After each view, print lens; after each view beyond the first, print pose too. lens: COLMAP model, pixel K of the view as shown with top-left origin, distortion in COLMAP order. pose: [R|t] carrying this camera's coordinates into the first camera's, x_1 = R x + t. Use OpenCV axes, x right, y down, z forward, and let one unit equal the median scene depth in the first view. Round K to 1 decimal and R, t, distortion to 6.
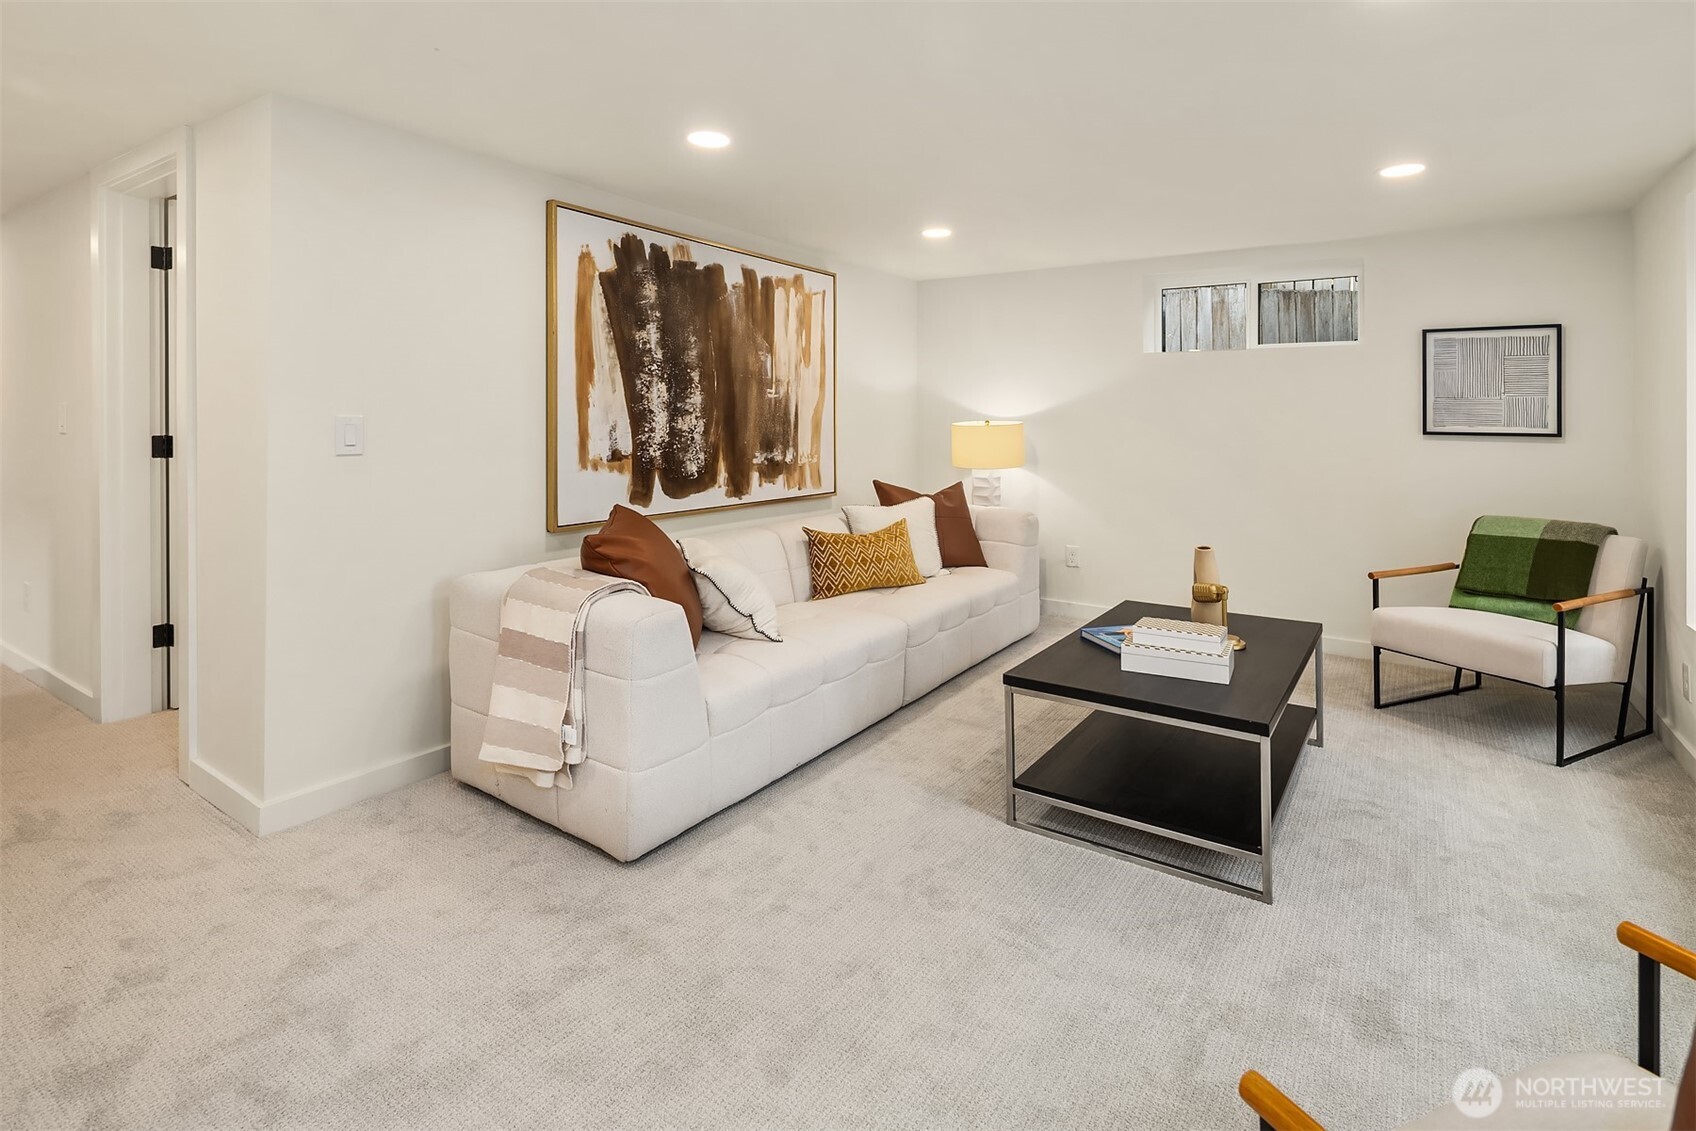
lens RADIAL K [[818.1, 0, 867.6], [0, 818.1, 408.2], [0, 0, 1]] dist [0.002275, -0.002856]
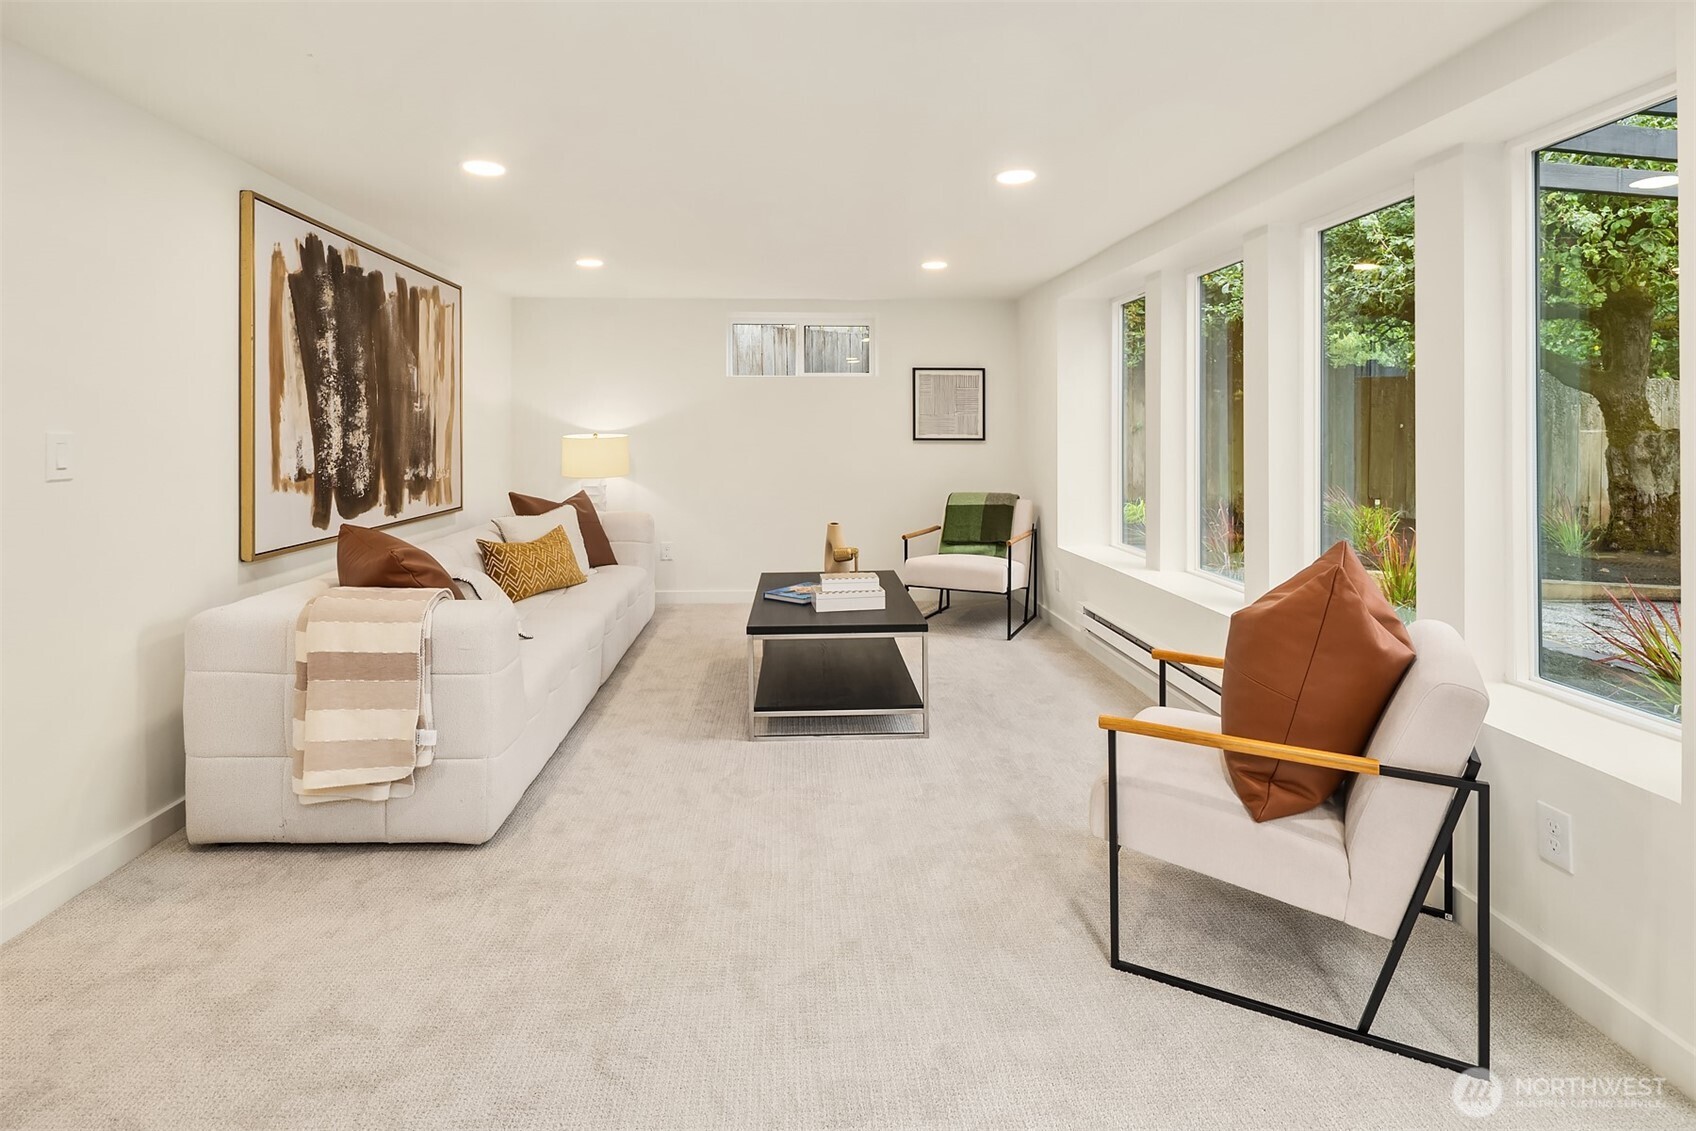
lens RADIAL K [[818.1, 0, 837.1], [0, 818.1, 427.5], [0, 0, 1]] dist [0.002275, -0.002856]
pose [[0.799225, -0.004795, 0.601013, -0.353822], [0.000604, 0.999974, 0.007174, -0.001022], [-0.601031, -0.005370, 0.799207, -0.088186]]
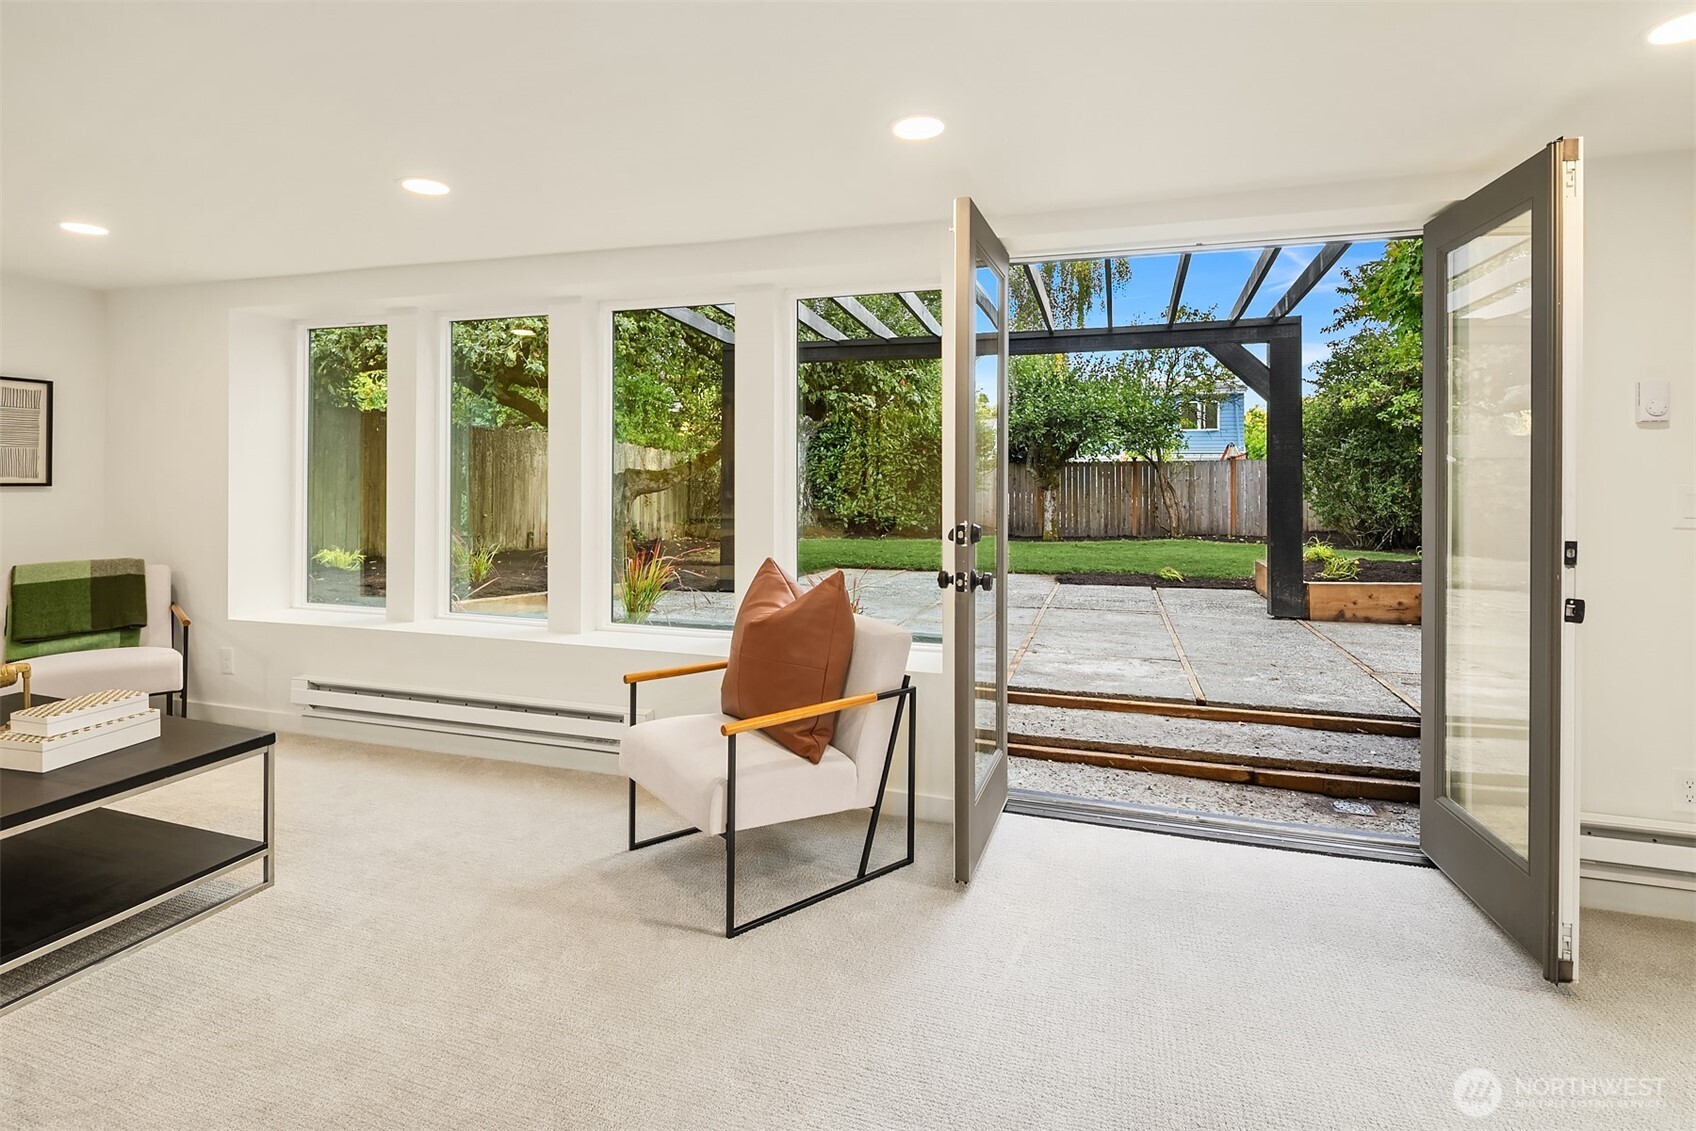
lens RADIAL K [[818.1, 0, 827.2], [0, 818.1, 468.4], [0, 0, 1]] dist [0.002275, -0.002856]
pose [[-0.258442, -0.000422, 0.966027, -0.512124], [-0.017049, 0.999846, -0.004124, -0.001335], [-0.965876, -0.017536, -0.258409, 0.325295]]
